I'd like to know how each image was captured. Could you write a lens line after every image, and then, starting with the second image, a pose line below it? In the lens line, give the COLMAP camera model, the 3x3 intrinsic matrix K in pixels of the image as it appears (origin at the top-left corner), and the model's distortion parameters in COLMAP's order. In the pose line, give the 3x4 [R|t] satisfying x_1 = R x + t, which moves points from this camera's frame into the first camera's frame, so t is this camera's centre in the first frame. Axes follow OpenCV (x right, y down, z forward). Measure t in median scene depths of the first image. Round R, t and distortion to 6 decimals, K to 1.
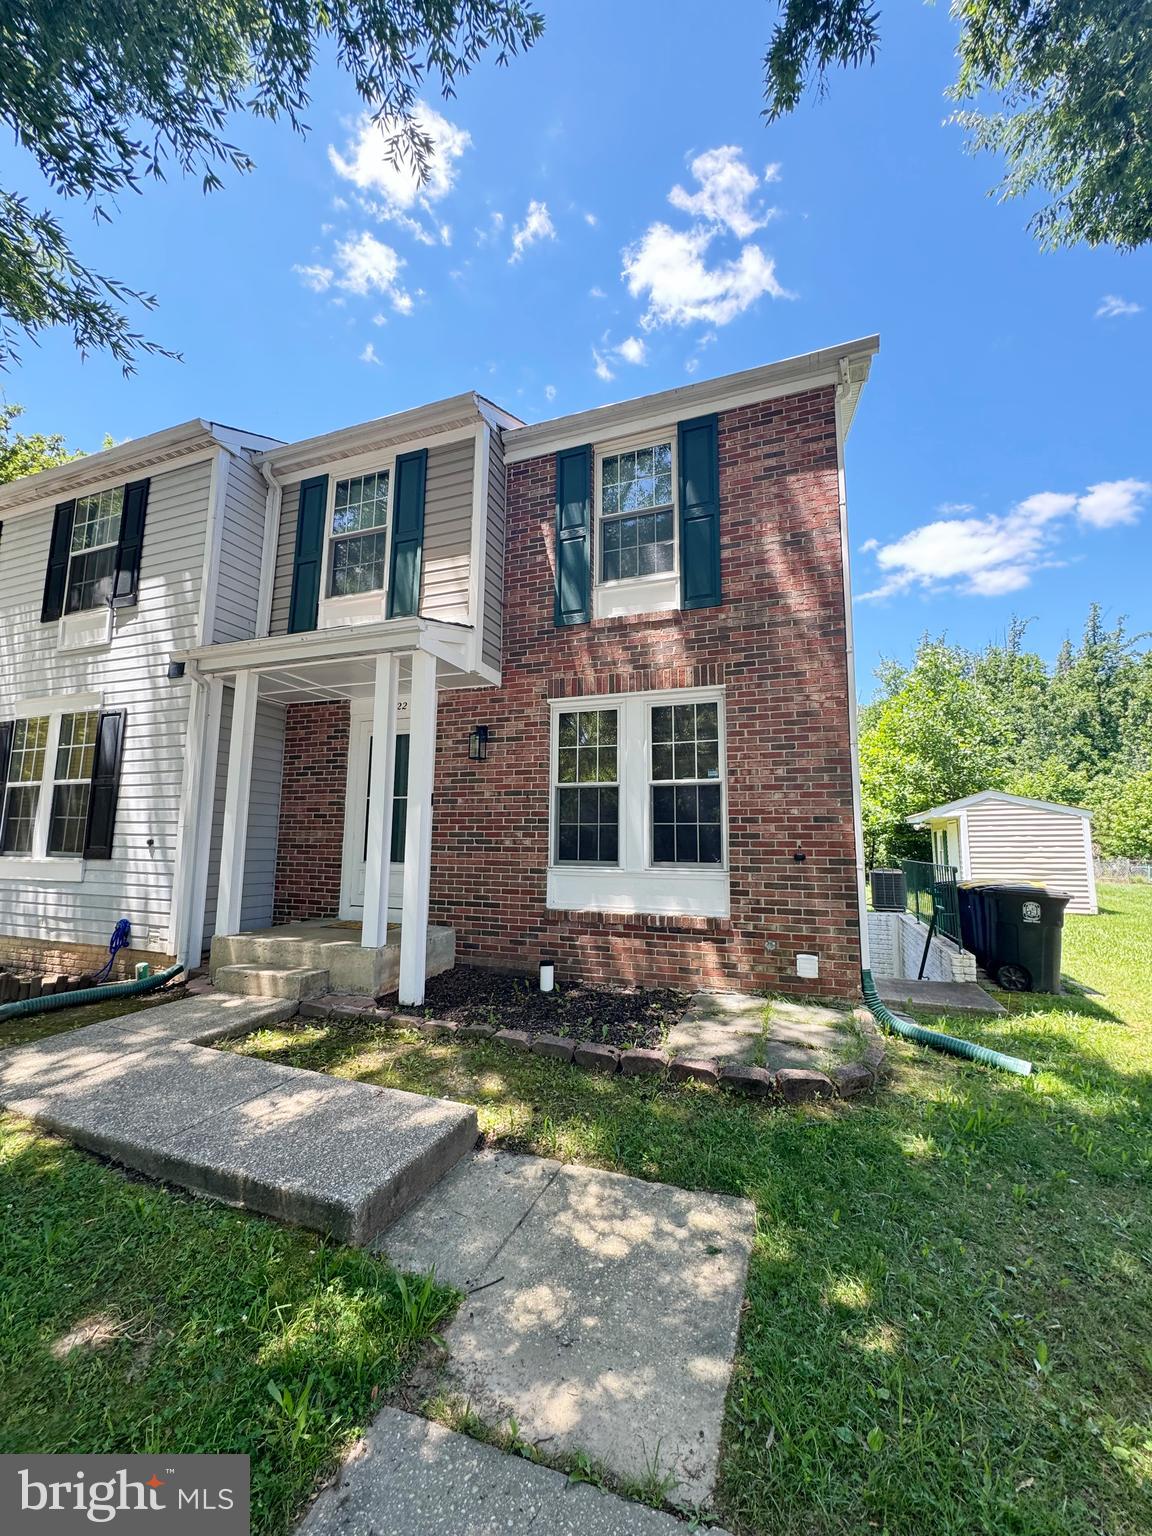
lens RADIAL K [[614.6, 0, 571.9], [0, 614.6, 767.3], [0, 0, 1]] dist [-0.002608, 0.000306]
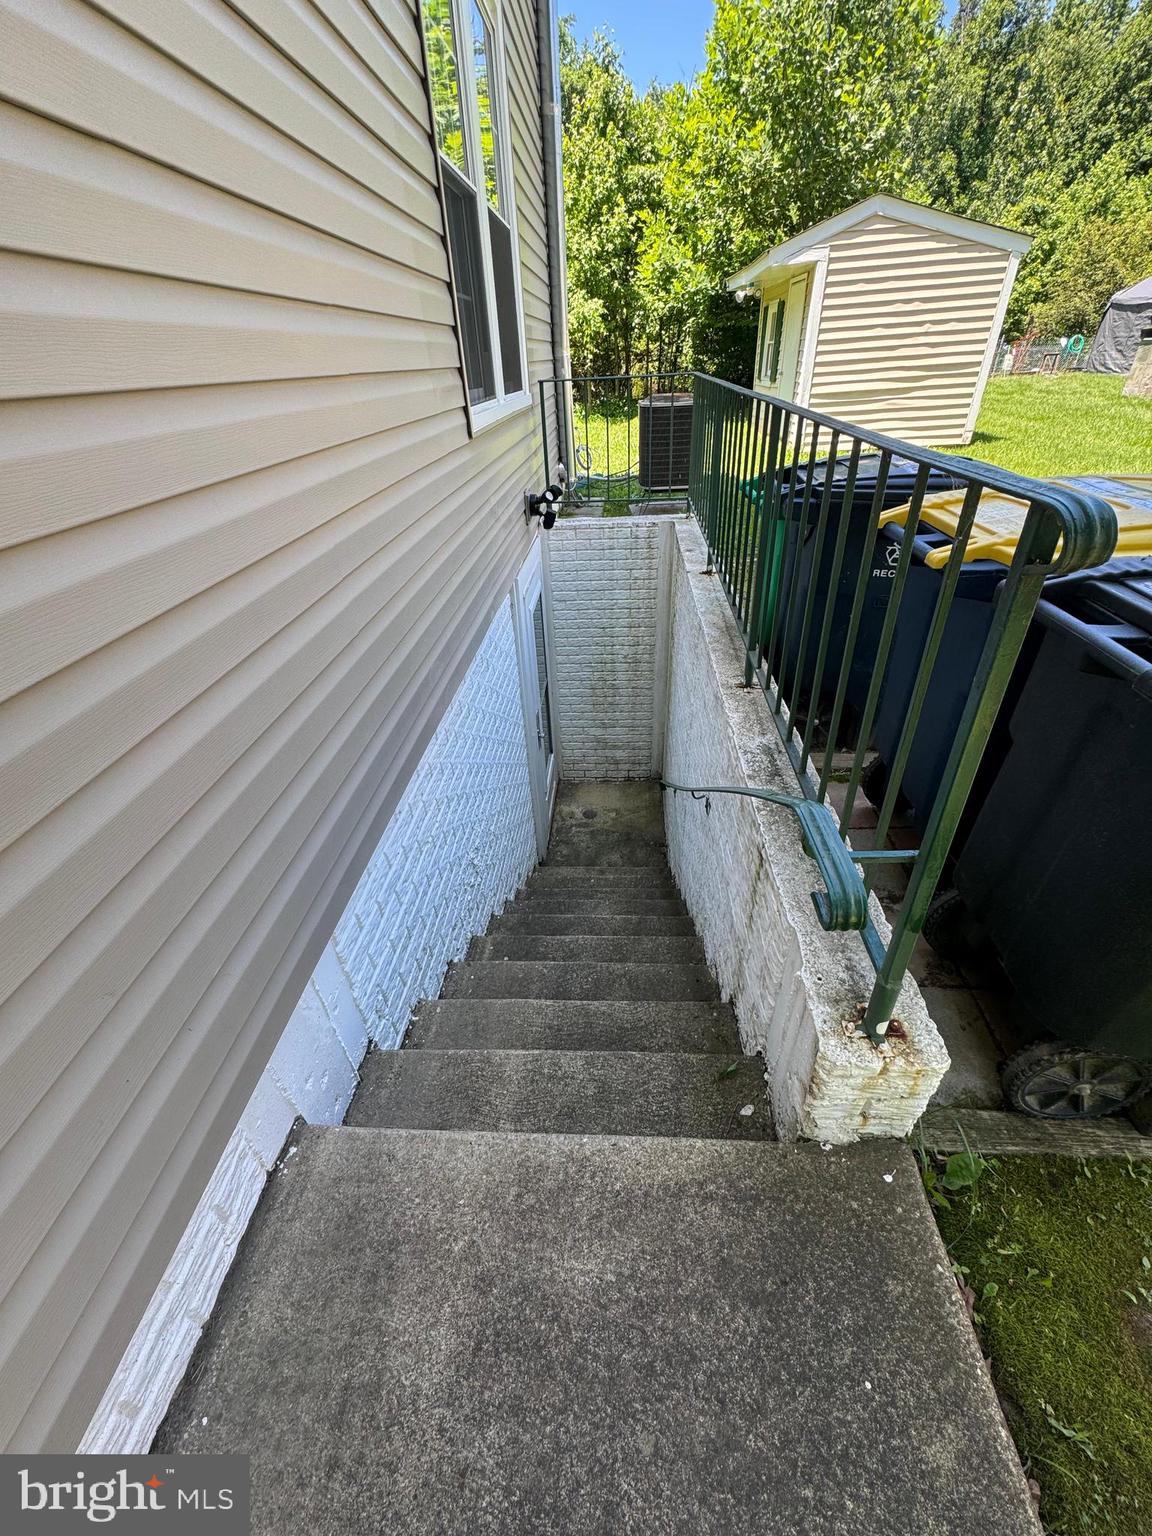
lens RADIAL K [[614.6, 0, 570.2], [0, 614.6, 771.2], [0, 0, 1]] dist [-0.002608, 0.000306]
pose [[0.955824, -0.206994, 0.208698, 0.165968], [0.018232, 0.750382, 0.660752, 0.041756], [-0.293375, -0.627758, 0.721007, 0.298139]]
